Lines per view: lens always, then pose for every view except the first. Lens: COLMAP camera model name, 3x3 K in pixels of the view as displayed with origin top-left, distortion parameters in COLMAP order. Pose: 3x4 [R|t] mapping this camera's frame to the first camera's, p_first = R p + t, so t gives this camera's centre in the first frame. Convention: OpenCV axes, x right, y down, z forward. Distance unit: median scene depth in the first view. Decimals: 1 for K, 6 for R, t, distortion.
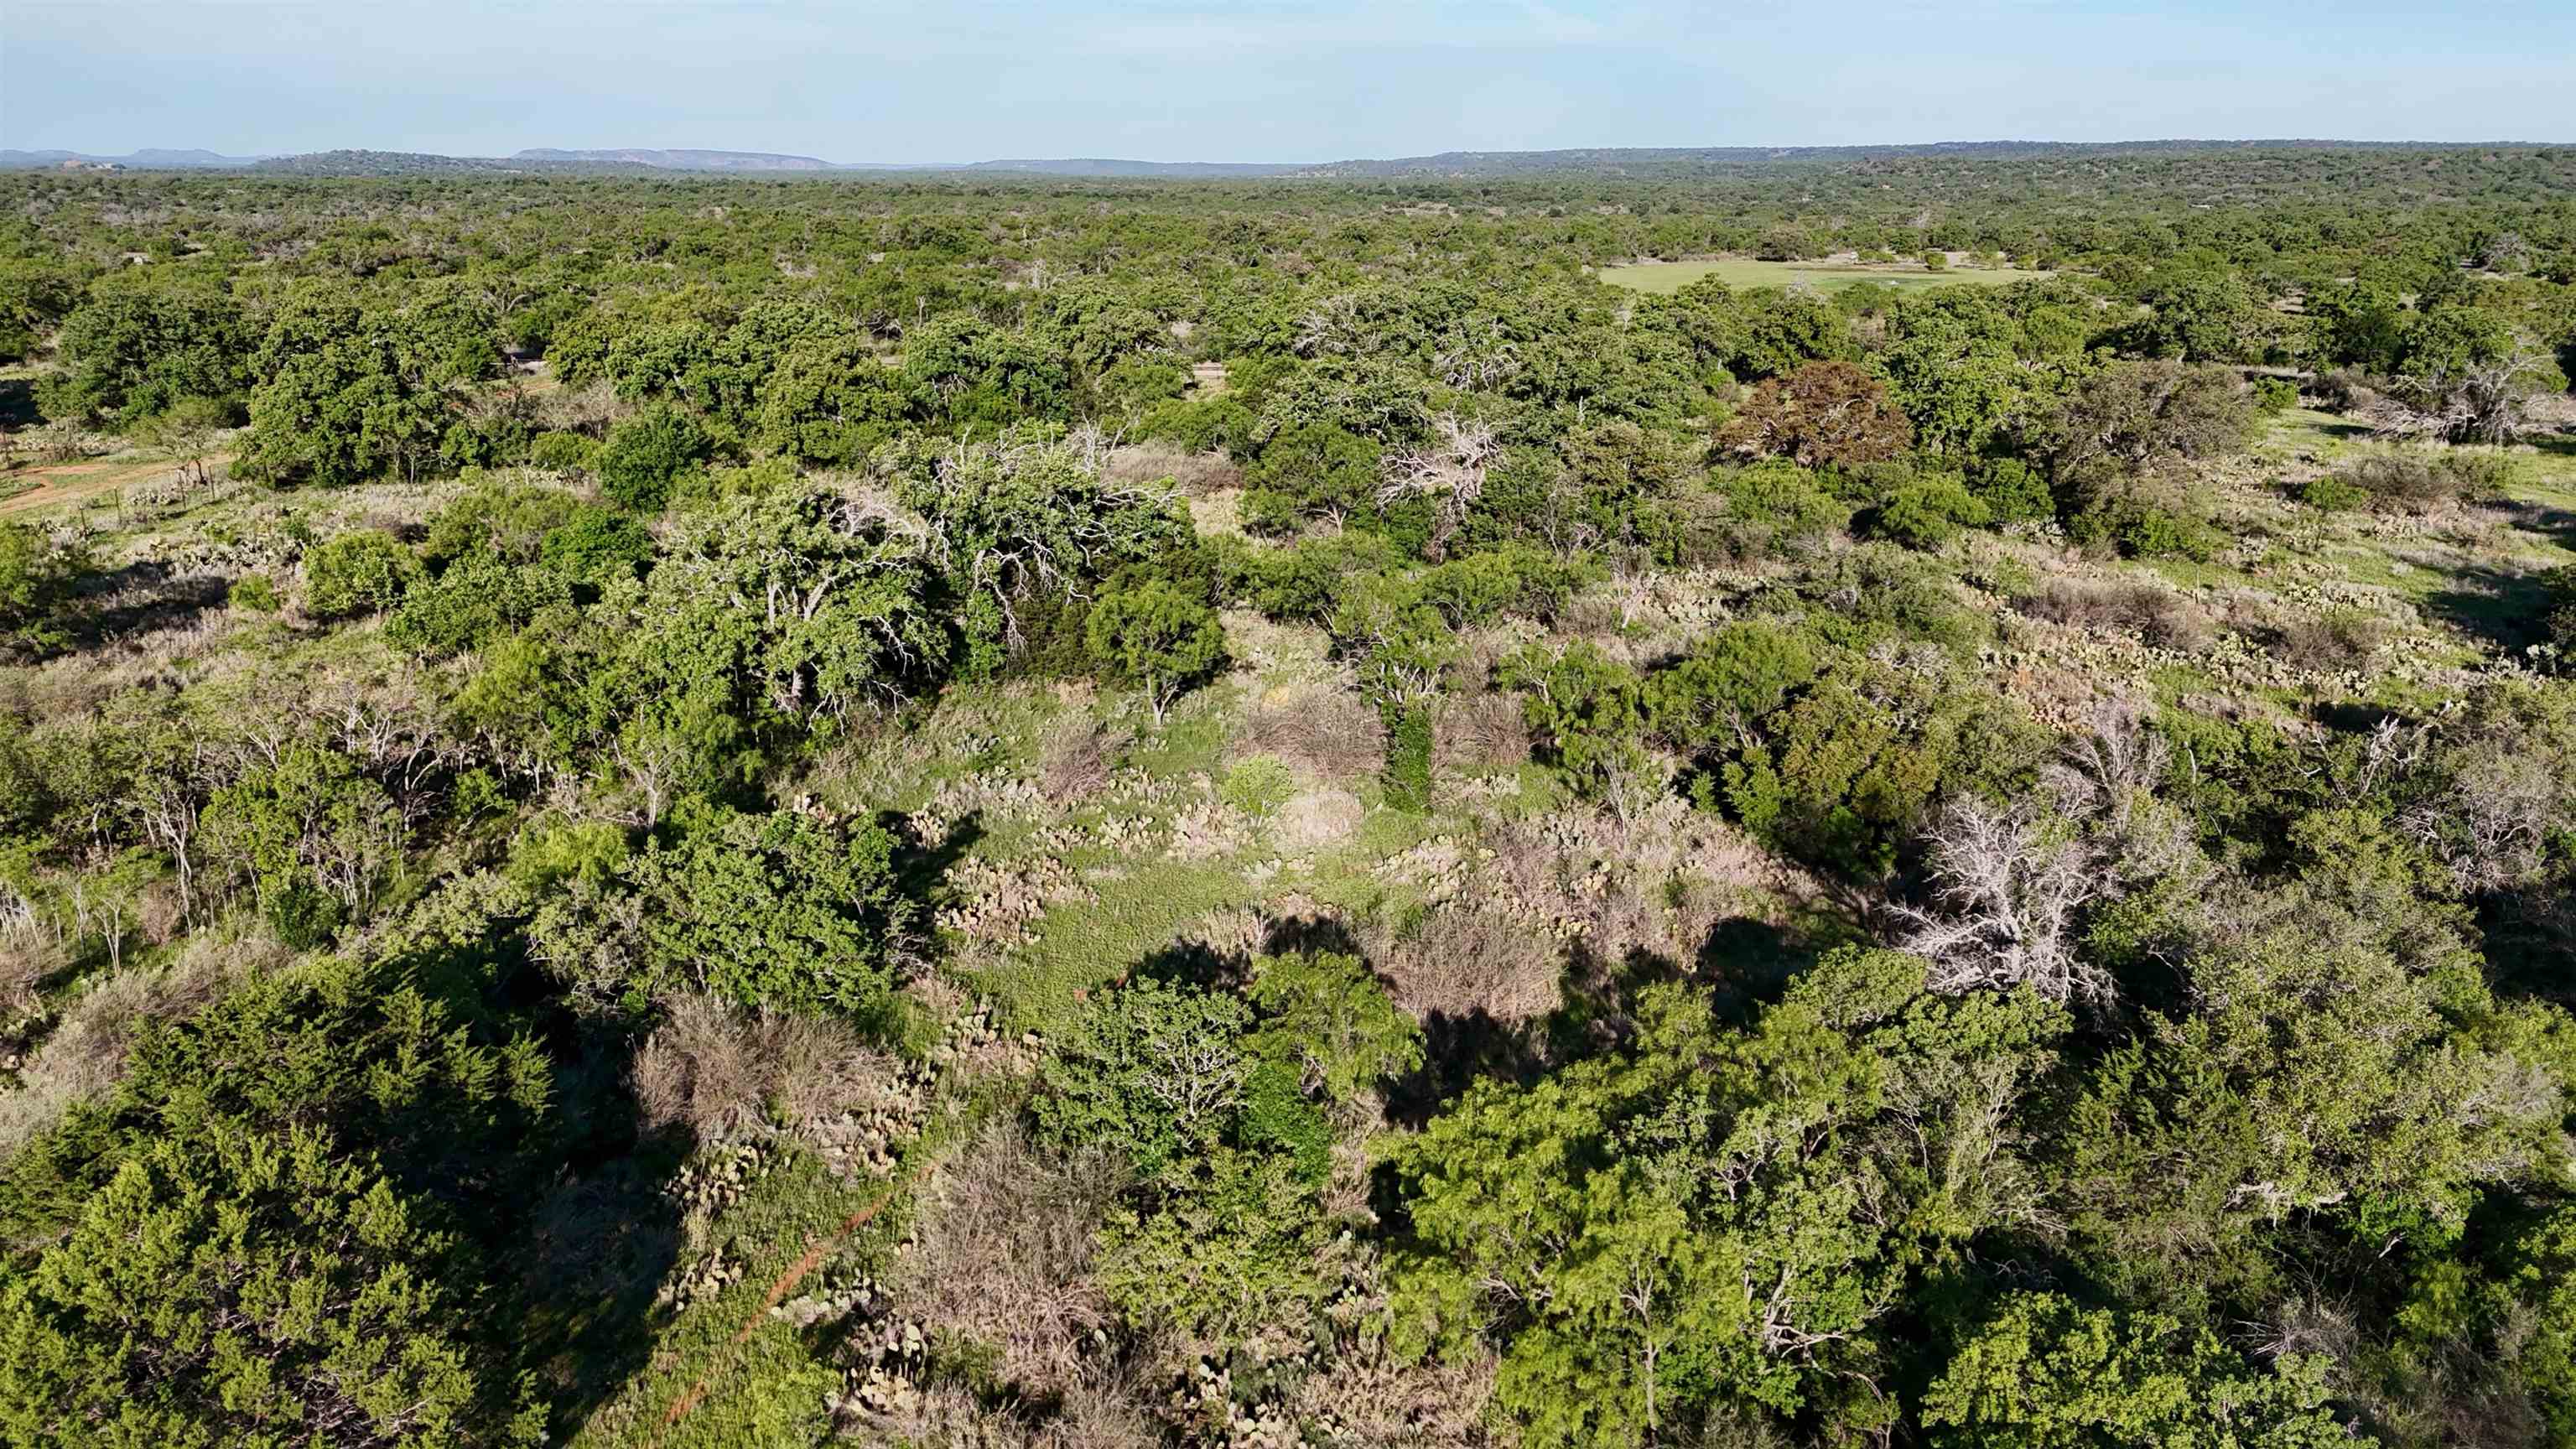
lens RADIAL K [[1908.0, 0, 1294.2], [0, 1908.0, 716.1], [0, 0, 1]] dist [0.037984, -0.005164]
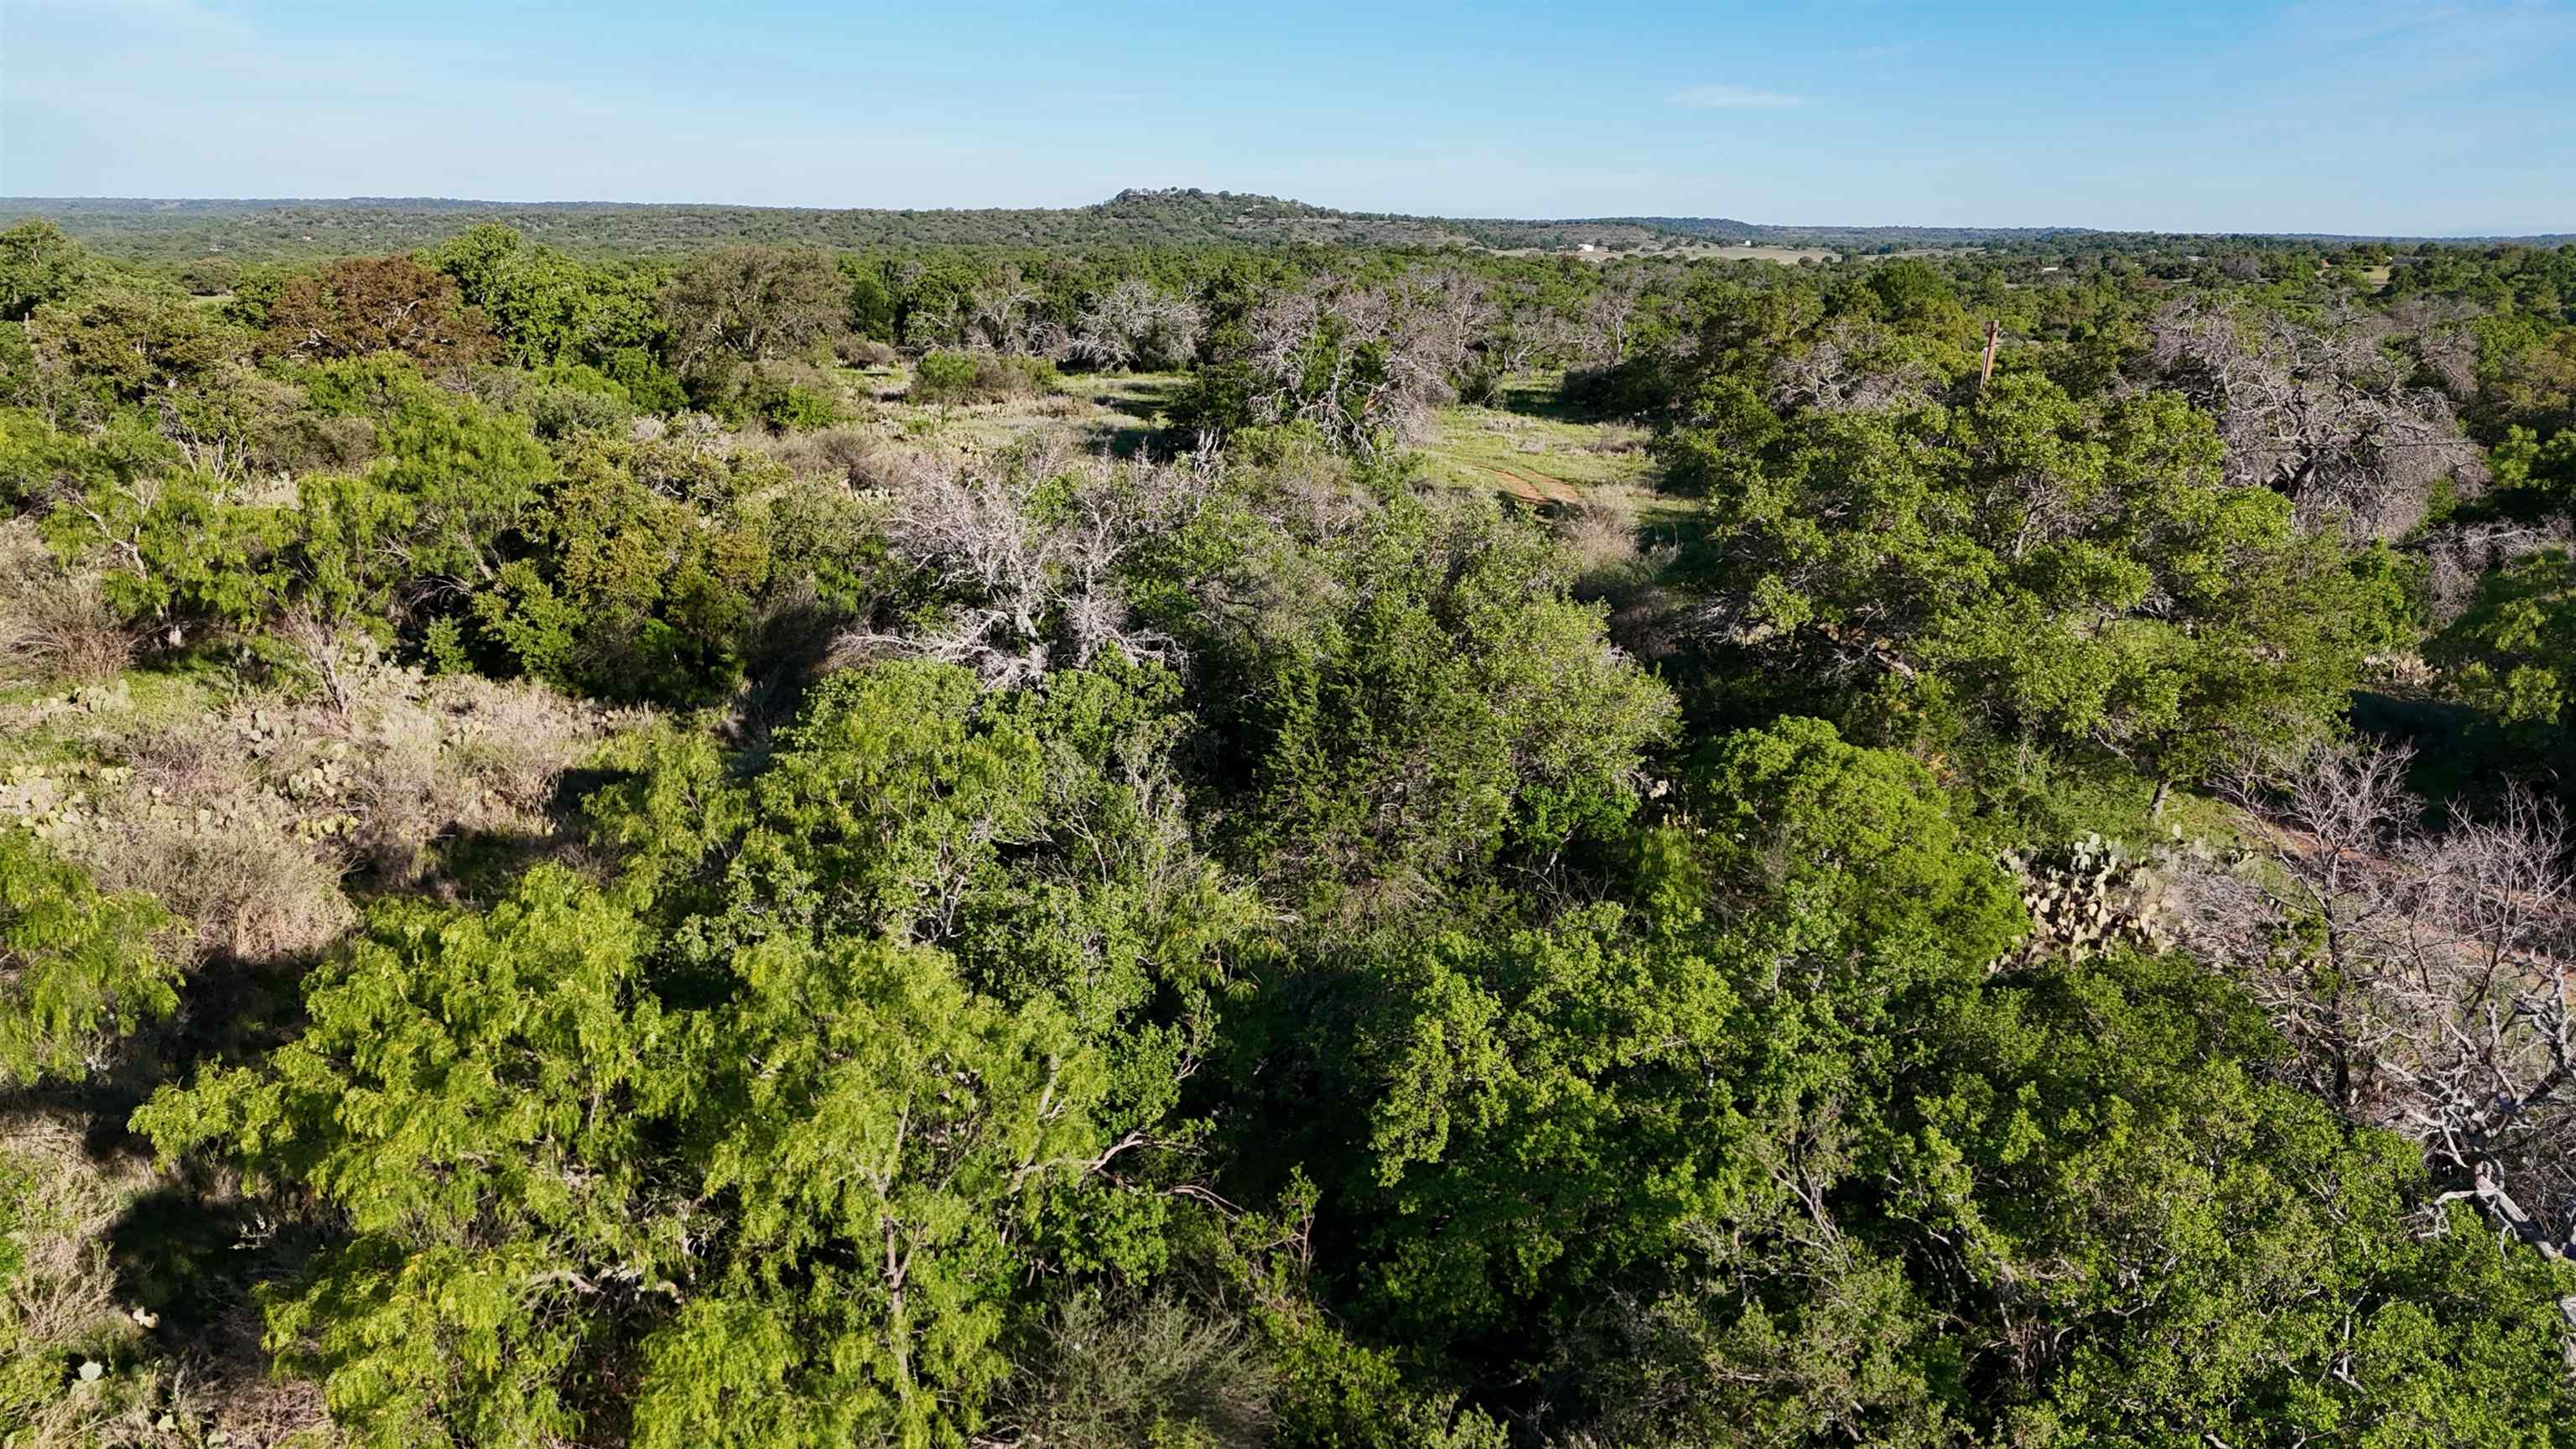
lens RADIAL K [[1908.0, 0, 1303.9], [0, 1908.0, 742.1], [0, 0, 1]] dist [0.037984, -0.005164]
pose [[0.729605, -0.182931, 0.658948, -0.026883], [0.192759, 0.979501, 0.058492, 0.094742], [-0.656140, 0.084342, 0.749911, 0.273144]]
